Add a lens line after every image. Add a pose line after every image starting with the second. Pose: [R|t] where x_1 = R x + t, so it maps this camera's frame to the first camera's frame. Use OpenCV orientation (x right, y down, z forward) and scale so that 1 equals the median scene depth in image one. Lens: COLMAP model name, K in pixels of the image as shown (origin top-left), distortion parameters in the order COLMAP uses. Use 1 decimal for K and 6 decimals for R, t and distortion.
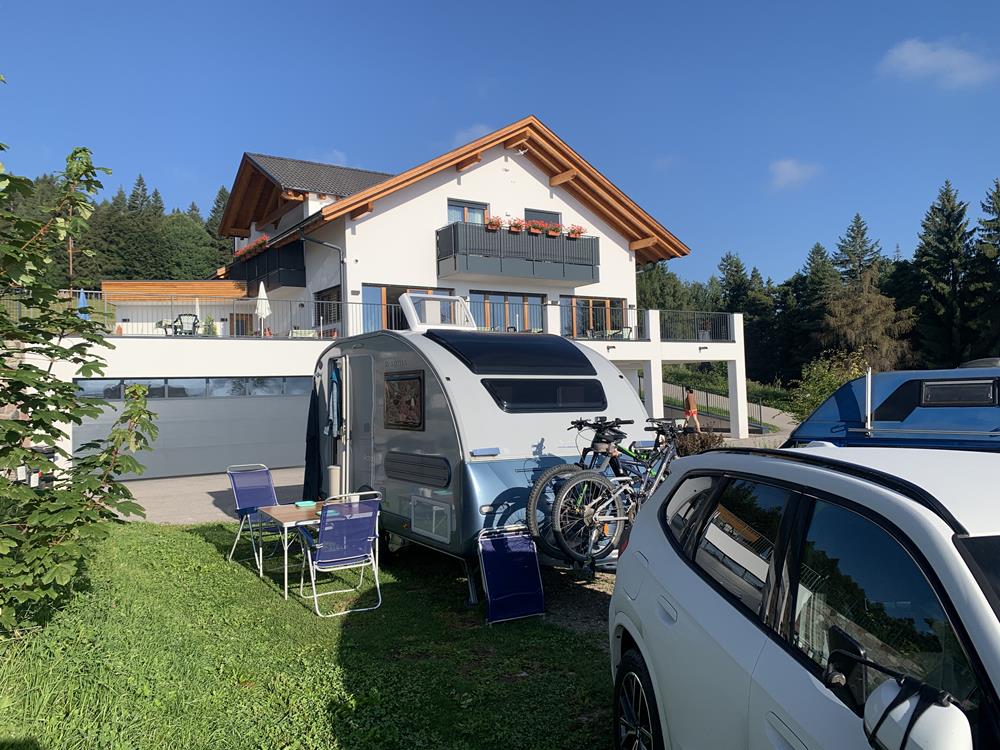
lens RADIAL K [[748.9, 0, 489.9], [0, 748.9, 372.1], [0, 0, 1]] dist [0.098637, -0.133422]
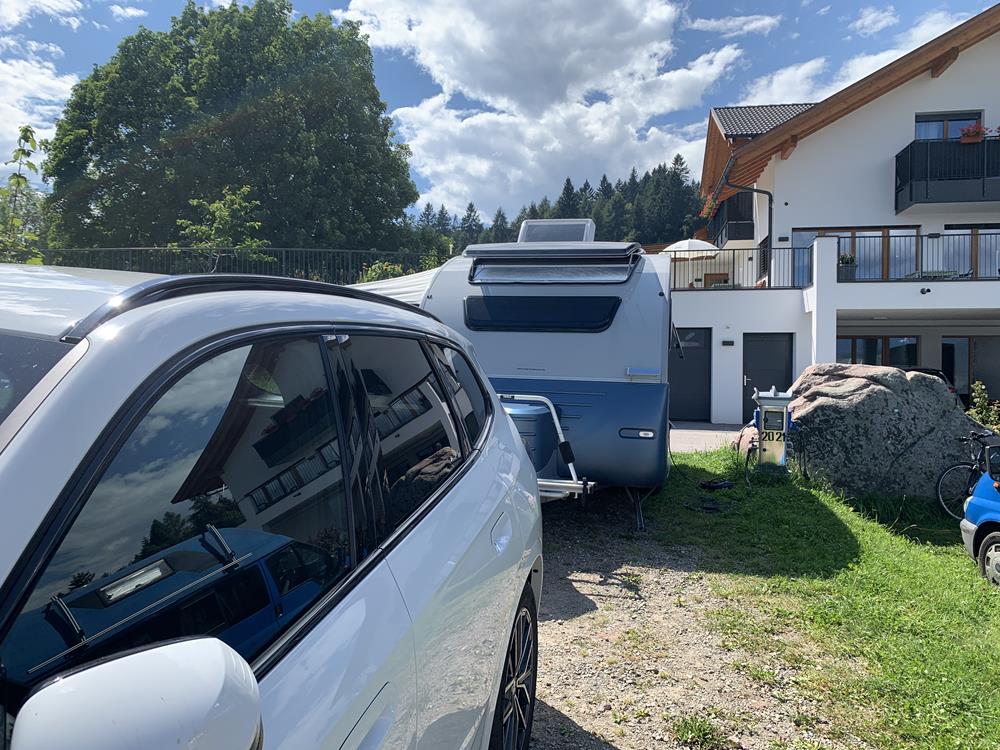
lens RADIAL K [[748.9, 0, 489.9], [0, 748.9, 372.1], [0, 0, 1]] dist [0.098637, -0.133422]
pose [[0.726118, 0.038241, -0.686505, 0.178313], [-0.011468, 0.998987, 0.043518, 0.016713], [0.687474, -0.023726, 0.725821, 0.077655]]
